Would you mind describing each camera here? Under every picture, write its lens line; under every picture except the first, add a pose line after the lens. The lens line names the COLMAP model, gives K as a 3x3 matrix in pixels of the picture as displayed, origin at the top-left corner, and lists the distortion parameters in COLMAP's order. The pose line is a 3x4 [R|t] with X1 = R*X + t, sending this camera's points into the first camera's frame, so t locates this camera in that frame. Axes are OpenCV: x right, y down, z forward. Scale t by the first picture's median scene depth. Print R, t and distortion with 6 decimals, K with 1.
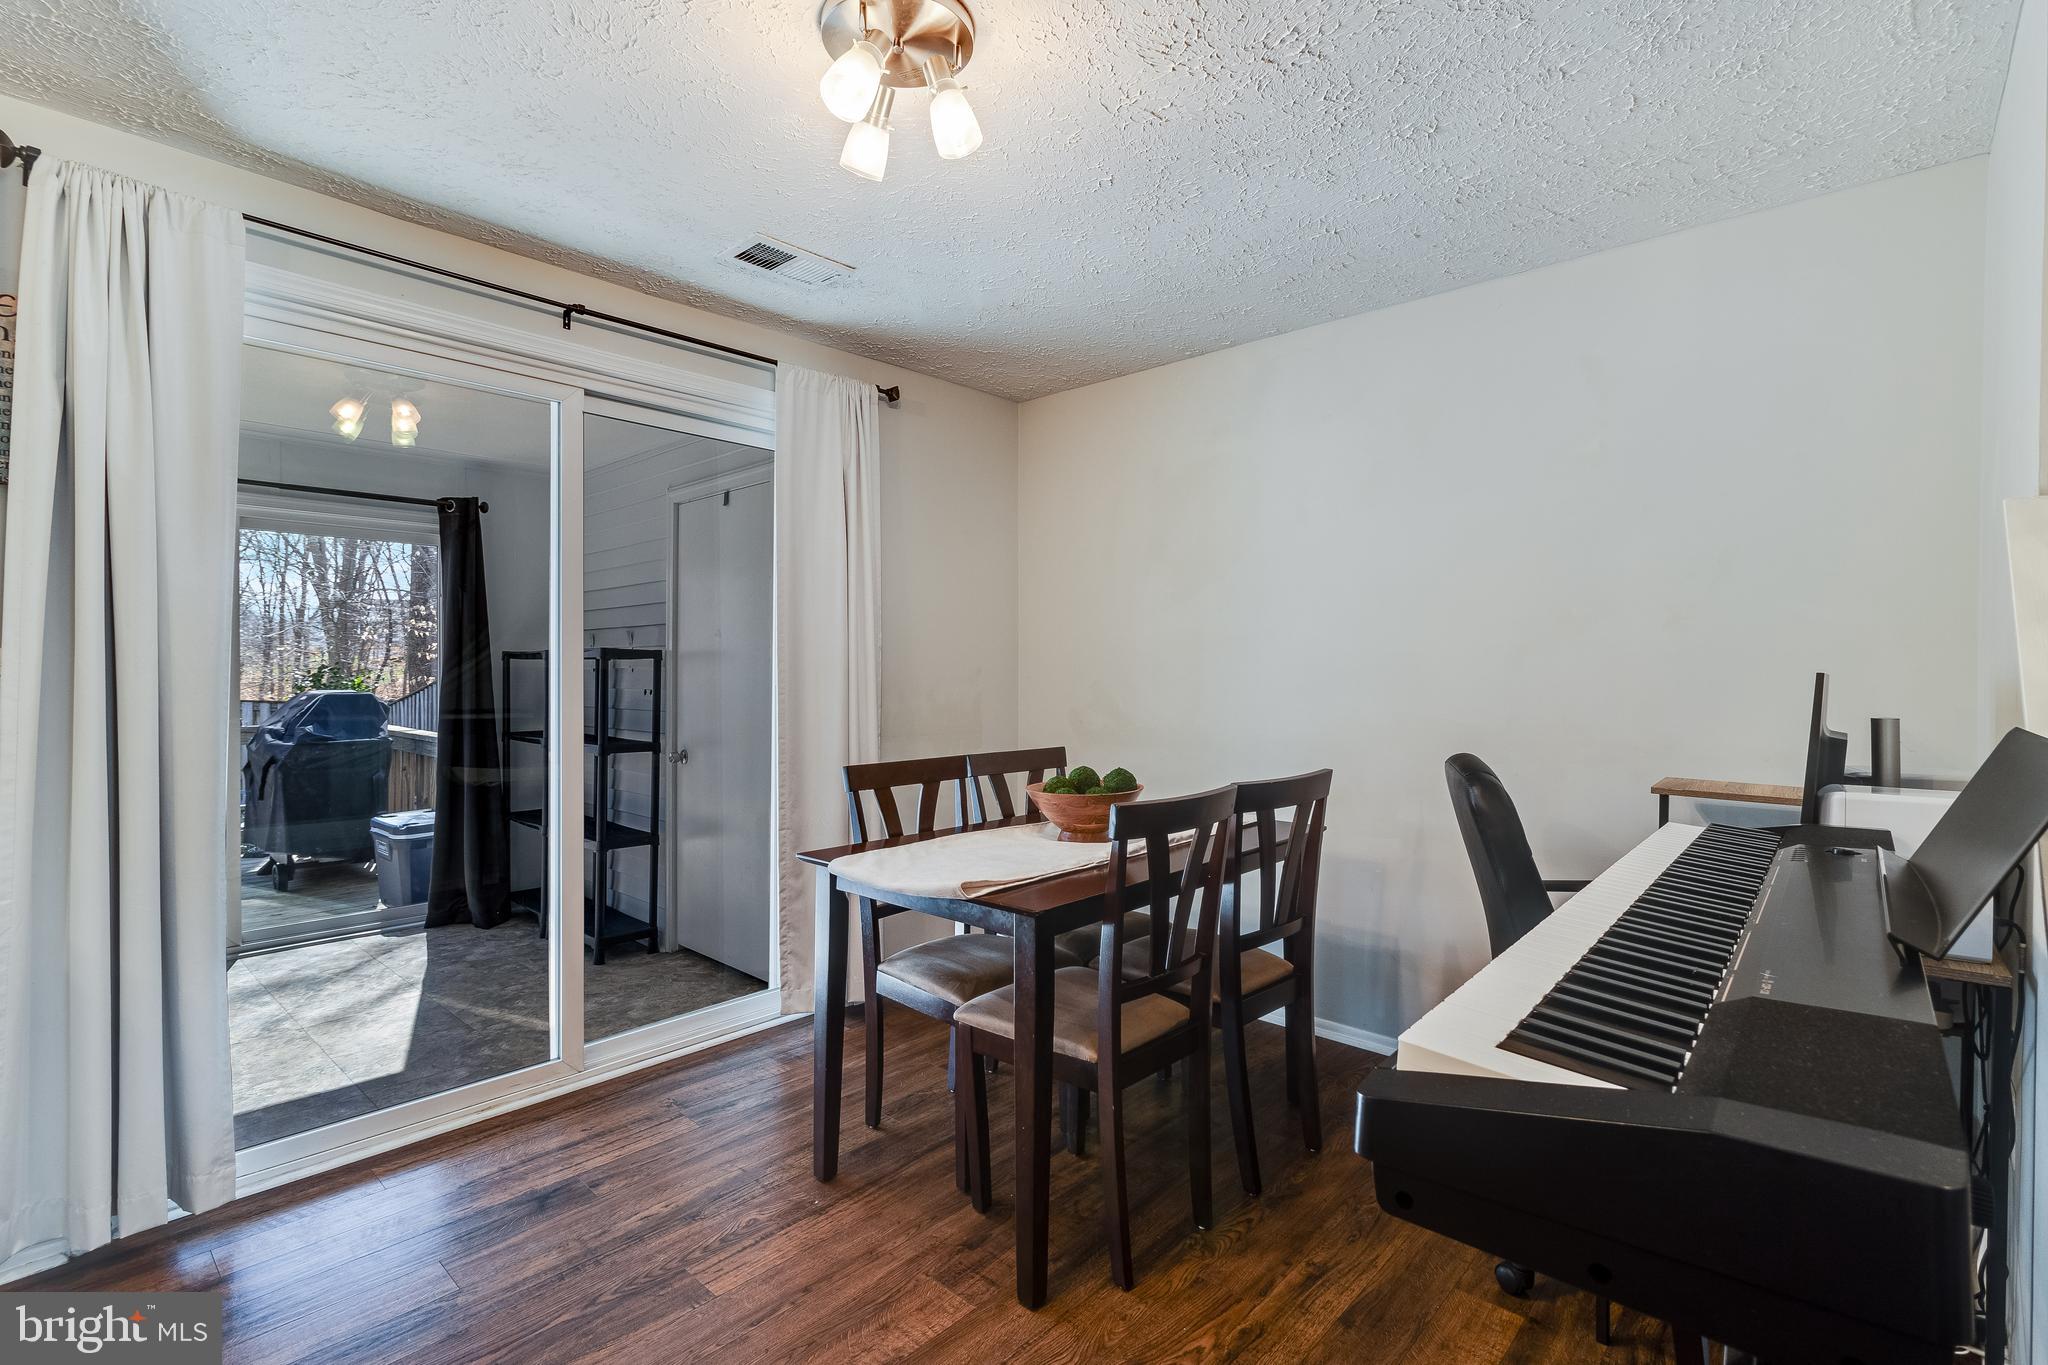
lens RADIAL K [[940.9, 0, 1033.7], [0, 940.9, 675.7], [0, 0, 1]] dist [-0.002086, 0.000767]
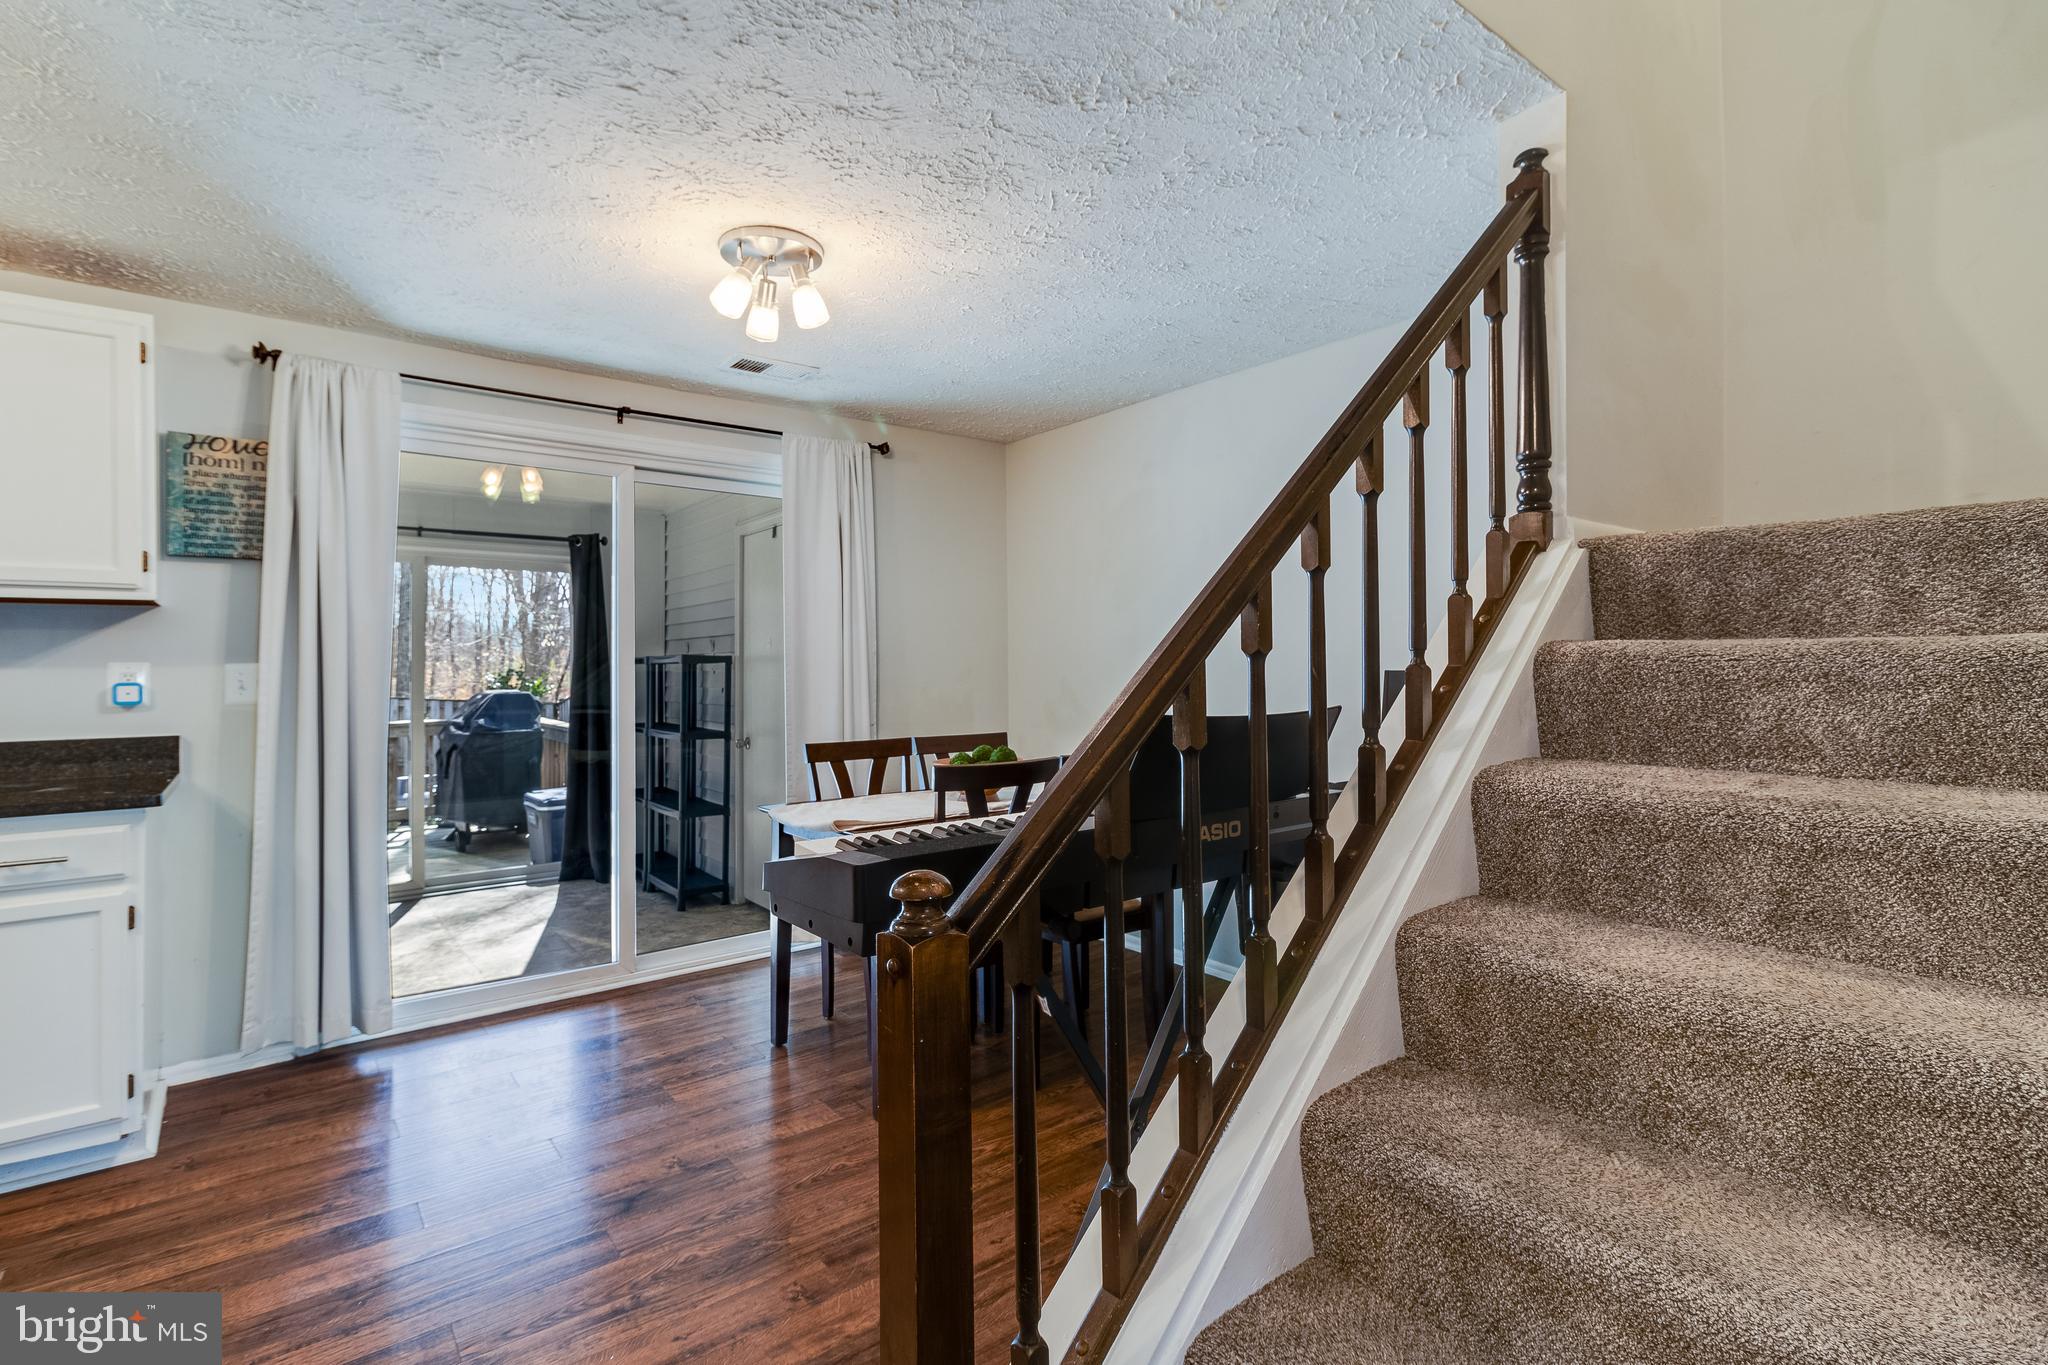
lens RADIAL K [[952.7, 0, 1032.6], [0, 952.7, 658.1], [0, 0, 1]] dist [0.000524, 0.000485]
pose [[0.987432, -0.010272, -0.157710, 0.247193], [0.007710, 0.999828, -0.016843, -0.000207], [0.157856, 0.015415, 0.987342, -0.212614]]
